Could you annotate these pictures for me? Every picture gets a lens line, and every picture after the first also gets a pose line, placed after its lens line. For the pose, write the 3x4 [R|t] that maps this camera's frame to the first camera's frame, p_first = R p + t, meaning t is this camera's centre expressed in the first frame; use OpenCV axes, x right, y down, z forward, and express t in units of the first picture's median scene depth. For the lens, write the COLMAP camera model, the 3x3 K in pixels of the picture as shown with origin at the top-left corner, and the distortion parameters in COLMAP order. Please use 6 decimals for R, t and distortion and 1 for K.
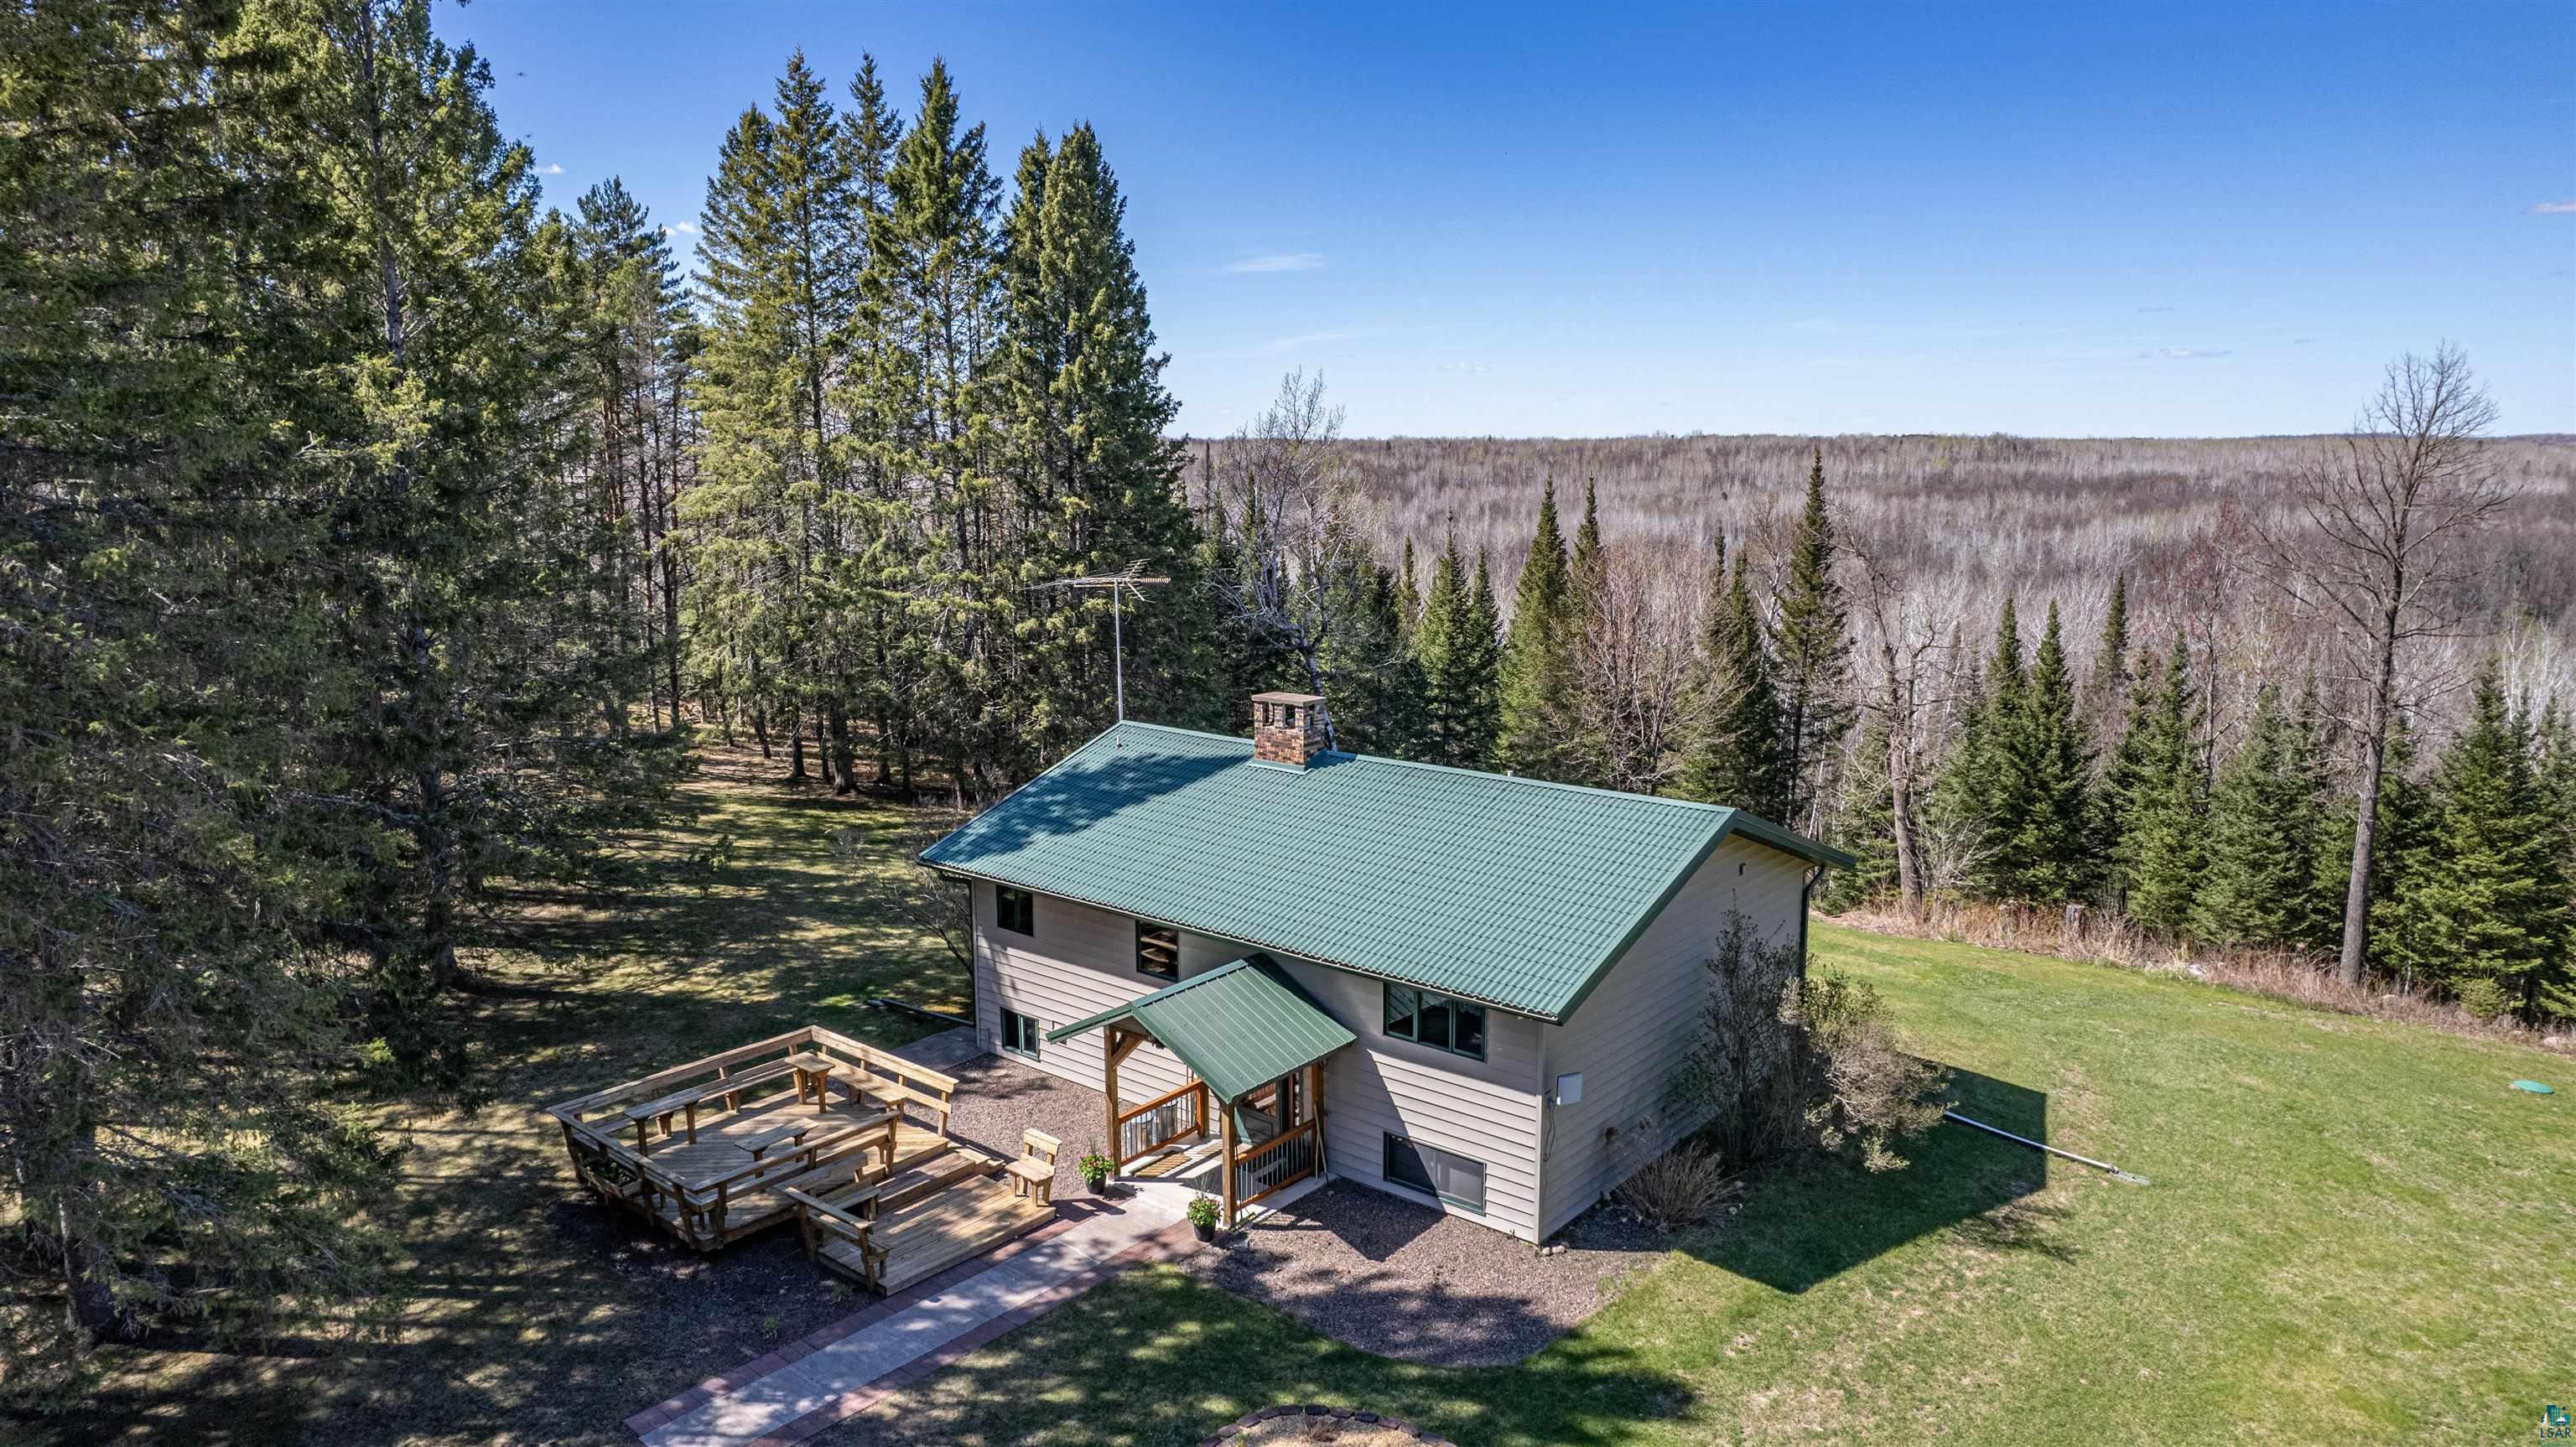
lens RADIAL K [[1574.6, 0, 1287.2], [0, 1574.6, 722.5], [0, 0, 1]] dist [-0.000372, 0.001949]
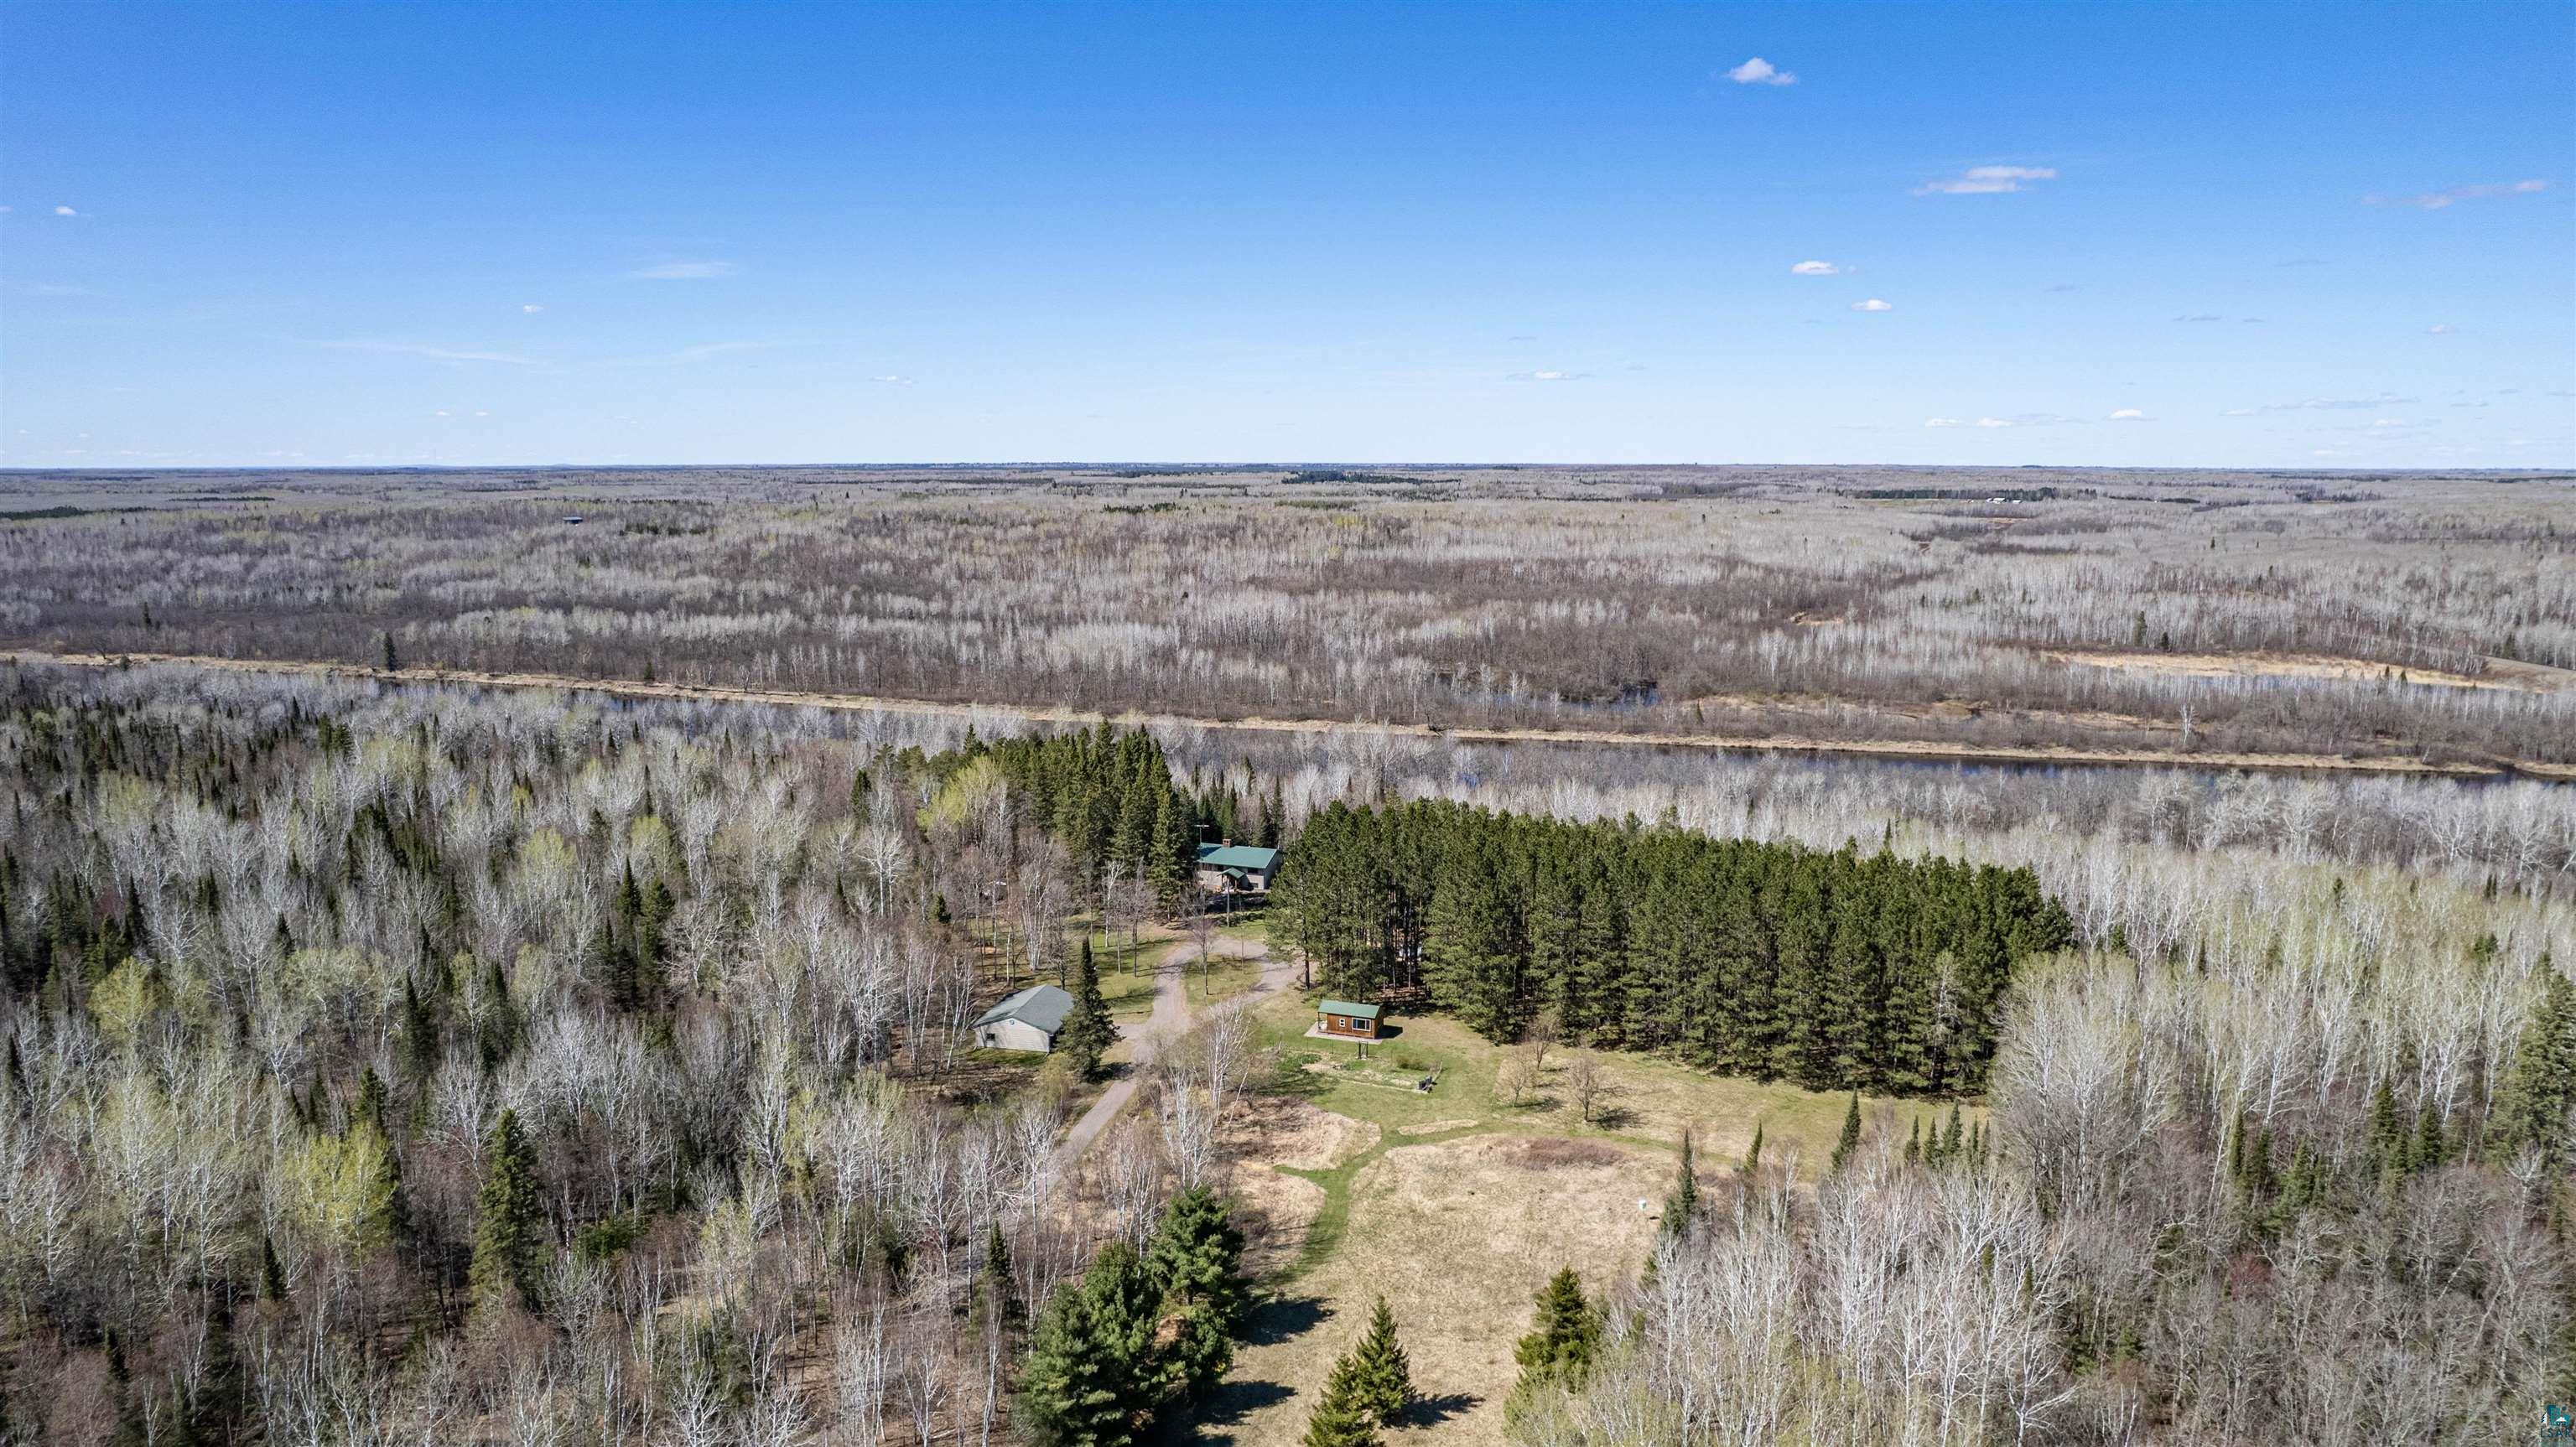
lens RADIAL K [[1574.6, 0, 1290.3], [0, 1574.6, 725.7], [0, 0, 1]] dist [-0.000372, 0.001949]
pose [[0.937961, -0.047571, 0.343463, -3.023323], [0.051107, 0.998692, -0.001244, -0.705717], [-0.342955, 0.018720, 0.939165, -8.417120]]
